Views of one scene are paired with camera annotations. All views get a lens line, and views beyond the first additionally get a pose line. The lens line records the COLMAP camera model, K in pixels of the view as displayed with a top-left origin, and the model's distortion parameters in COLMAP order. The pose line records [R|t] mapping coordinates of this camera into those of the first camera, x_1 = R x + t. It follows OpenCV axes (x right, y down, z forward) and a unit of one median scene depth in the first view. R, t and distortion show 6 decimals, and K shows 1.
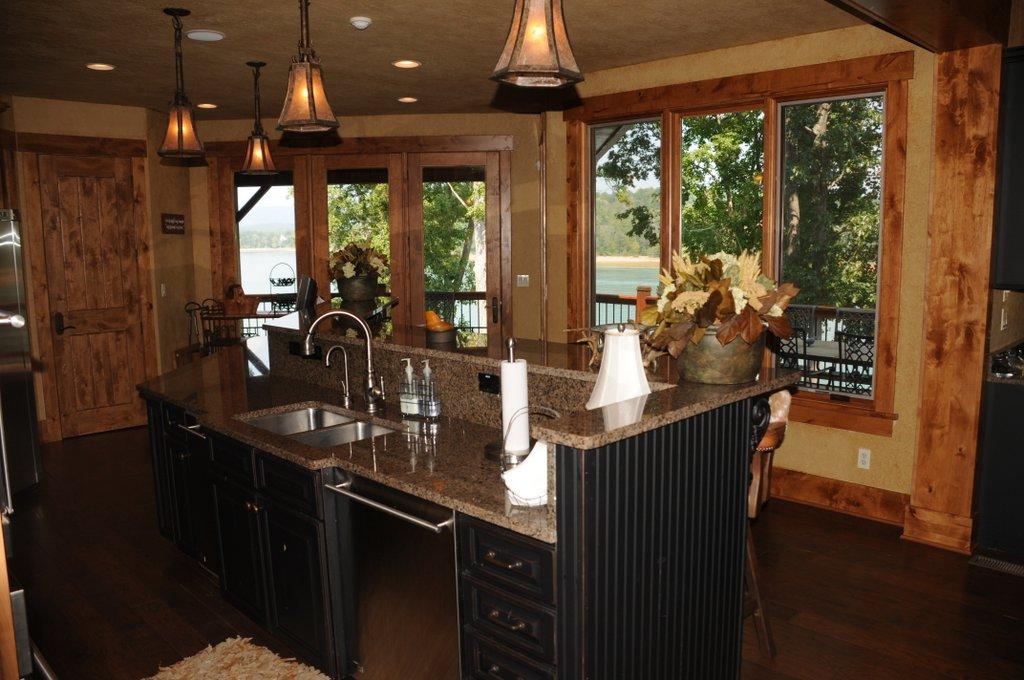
lens RADIAL K [[785.9, 0, 526.7], [0, 785.9, 345.4], [0, 0, 1]] dist [-0.171634, 0.122619]
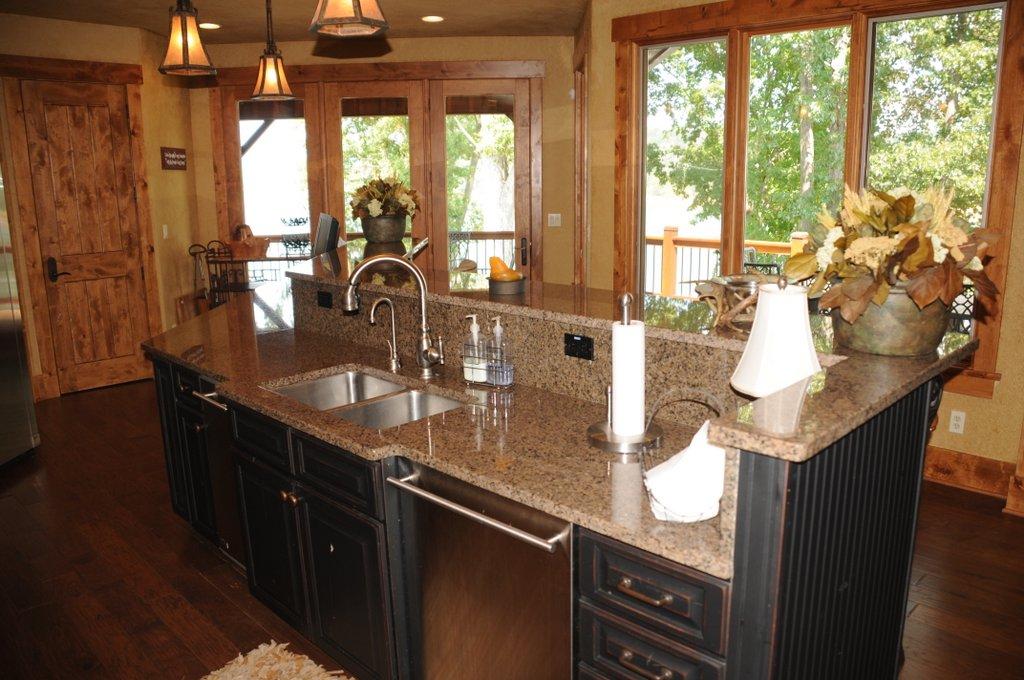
lens RADIAL K [[785.9, 0, 526.7], [0, 785.9, 345.4], [0, 0, 1]] dist [-0.171634, 0.122619]
pose [[1.000000, 0.000253, 0.000406, -0.073192], [-0.000284, 0.997021, 0.077136, -0.011236], [-0.000386, -0.077136, 0.997021, 0.132452]]
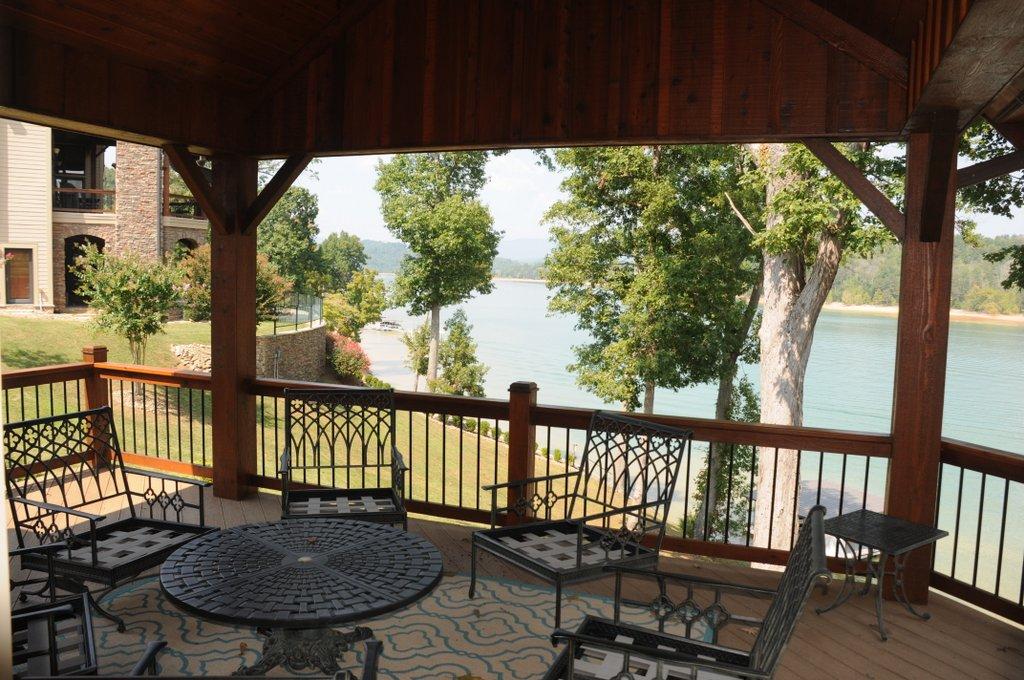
lens RADIAL K [[785.9, 0, 526.7], [0, 785.9, 345.4], [0, 0, 1]] dist [-0.171634, 0.122619]
pose [[0.932661, 0.066495, -0.354573, -0.170507], [-0.083433, 0.995977, -0.032679, -0.416987], [0.350974, 0.060062, 0.934457, 2.865745]]
